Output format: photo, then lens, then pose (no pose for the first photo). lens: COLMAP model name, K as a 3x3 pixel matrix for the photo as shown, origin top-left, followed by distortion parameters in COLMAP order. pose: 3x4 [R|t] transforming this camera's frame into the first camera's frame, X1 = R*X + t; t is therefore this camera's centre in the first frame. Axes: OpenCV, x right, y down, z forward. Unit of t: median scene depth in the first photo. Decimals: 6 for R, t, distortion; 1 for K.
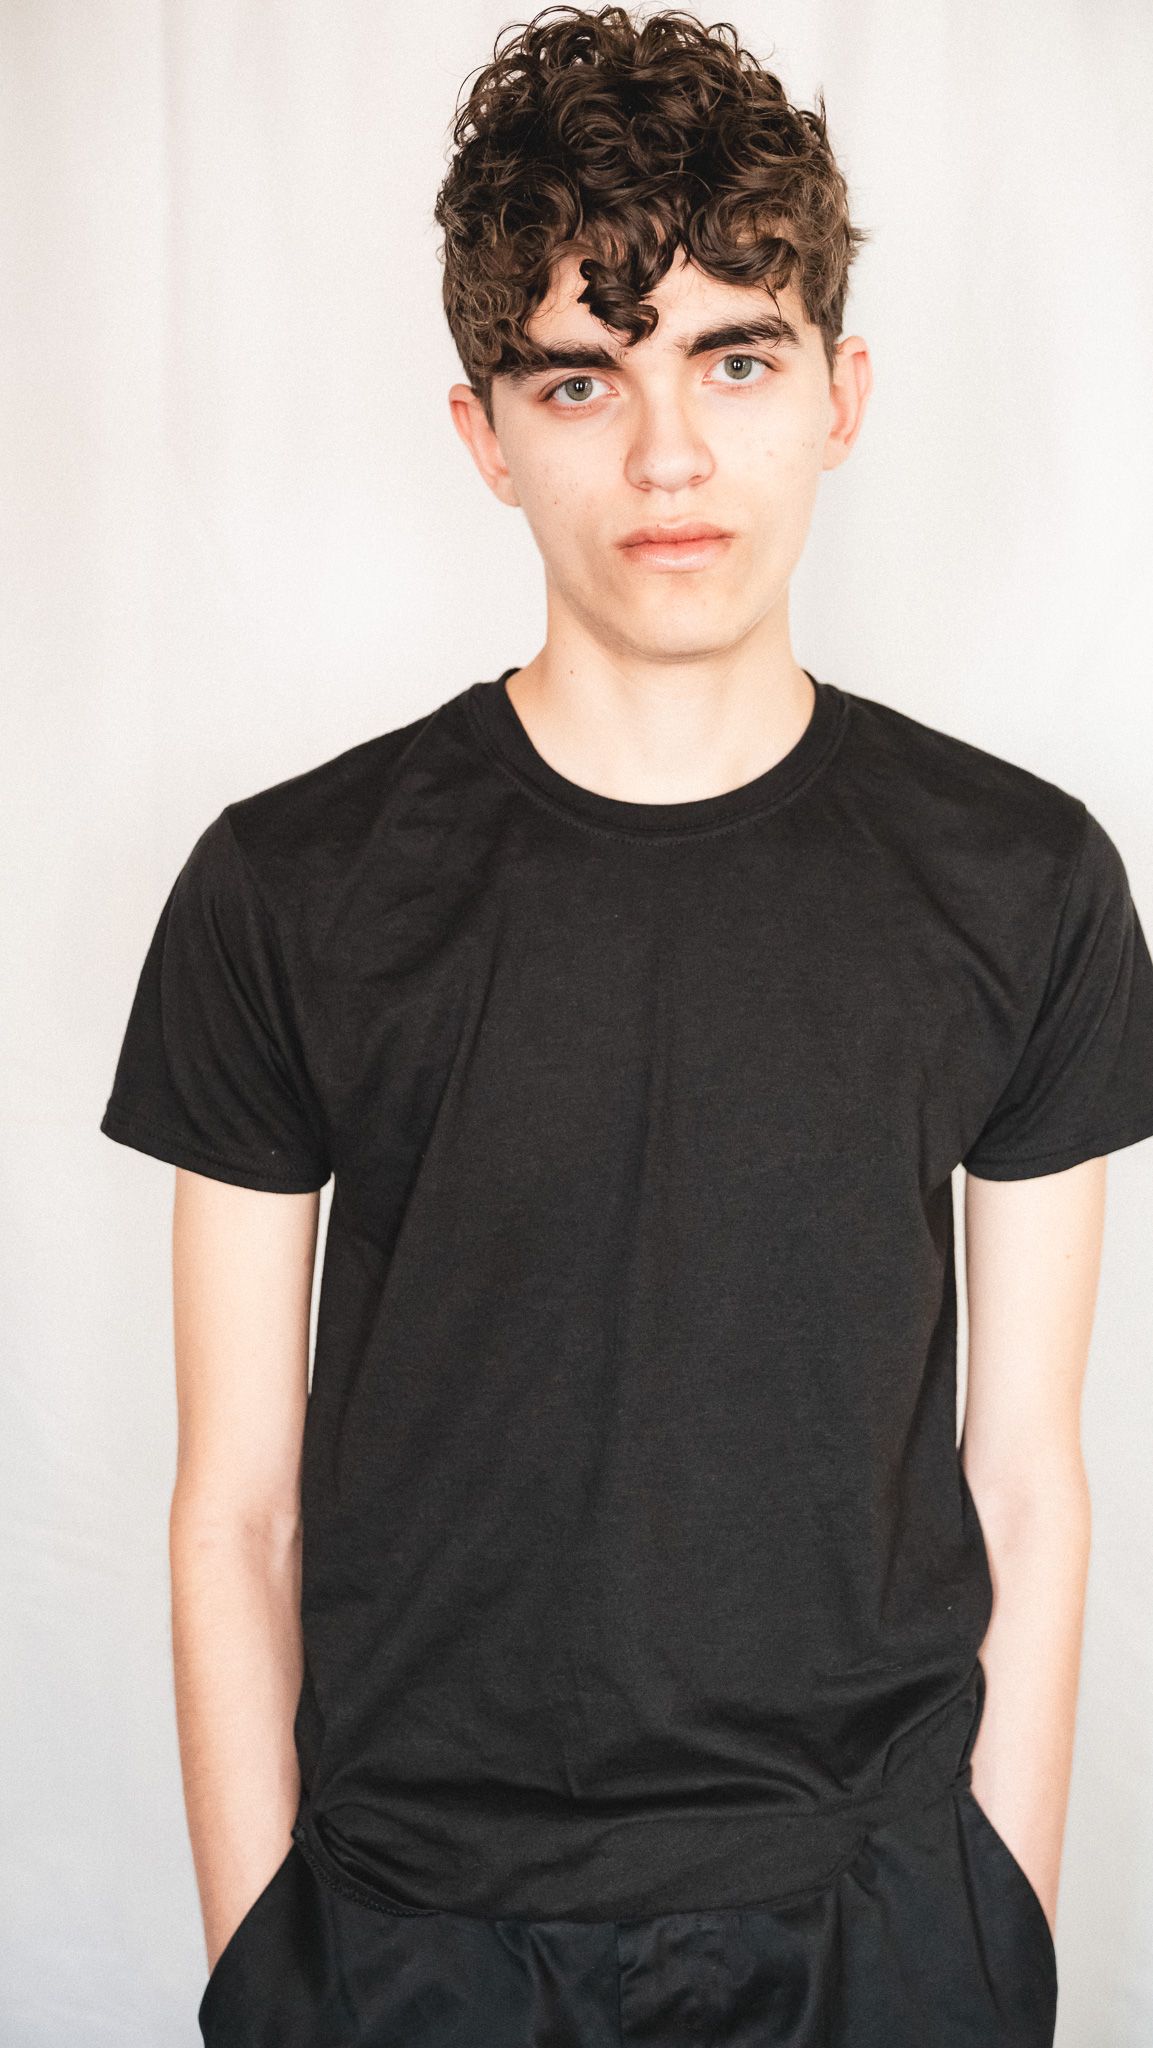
lens RADIAL K [[2692.1, 0, 582.8], [0, 2692.1, 1032.6], [0, 0, 1]] dist [-0.029085, 0.000000]
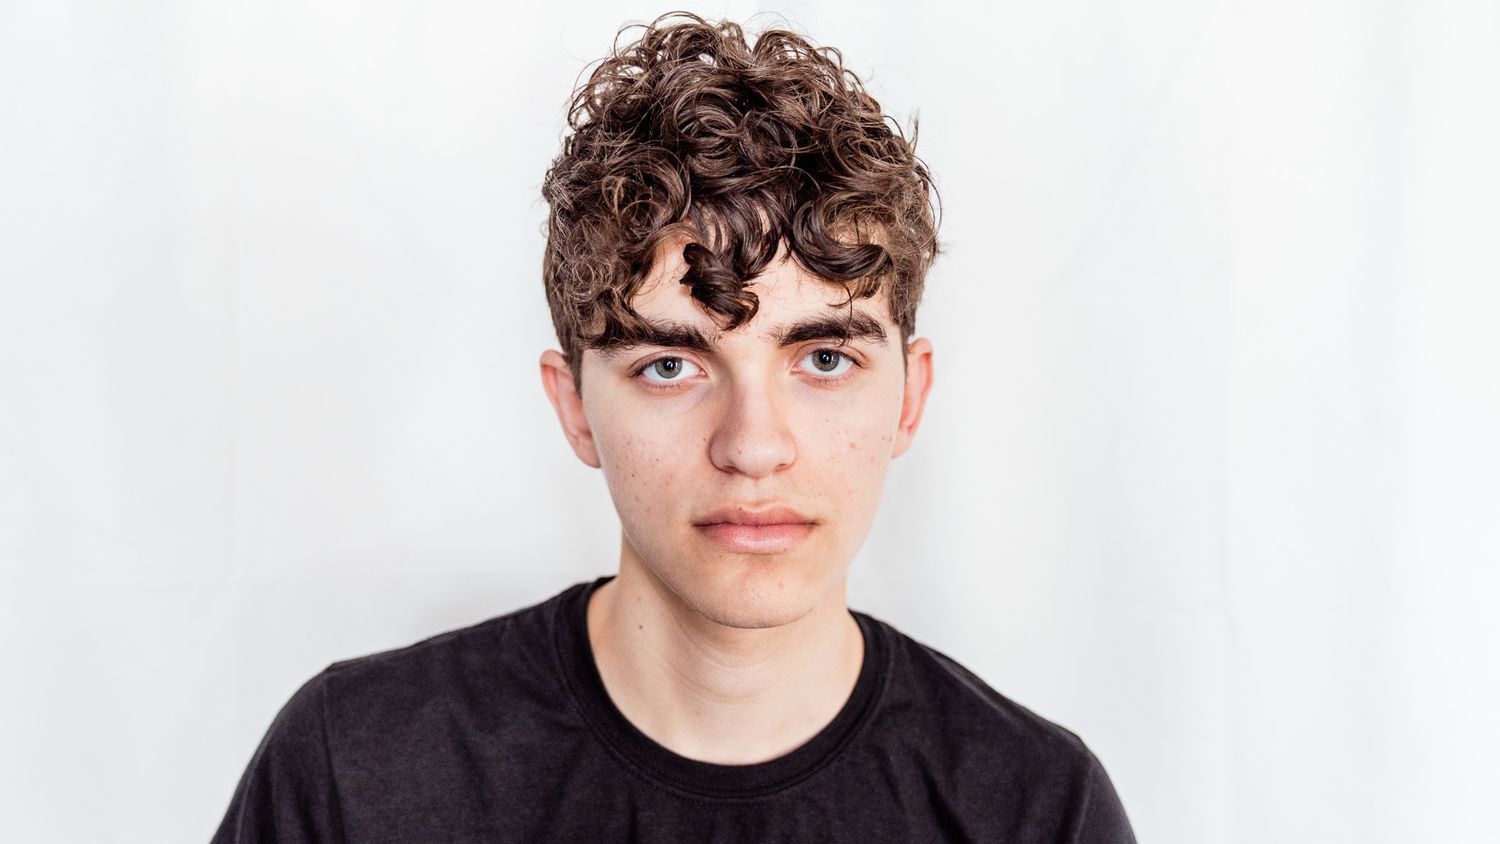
lens RADIAL K [[1778.9, 0, 759.1], [0, 1778.9, 423.0], [0, 0, 1]] dist [-0.119952, 0.000000]
pose [[0.993755, 0.082428, 0.075212, -0.016333], [-0.066355, 0.978439, -0.195585, -0.089804], [-0.089712, 0.189373, 0.977798, 0.344436]]
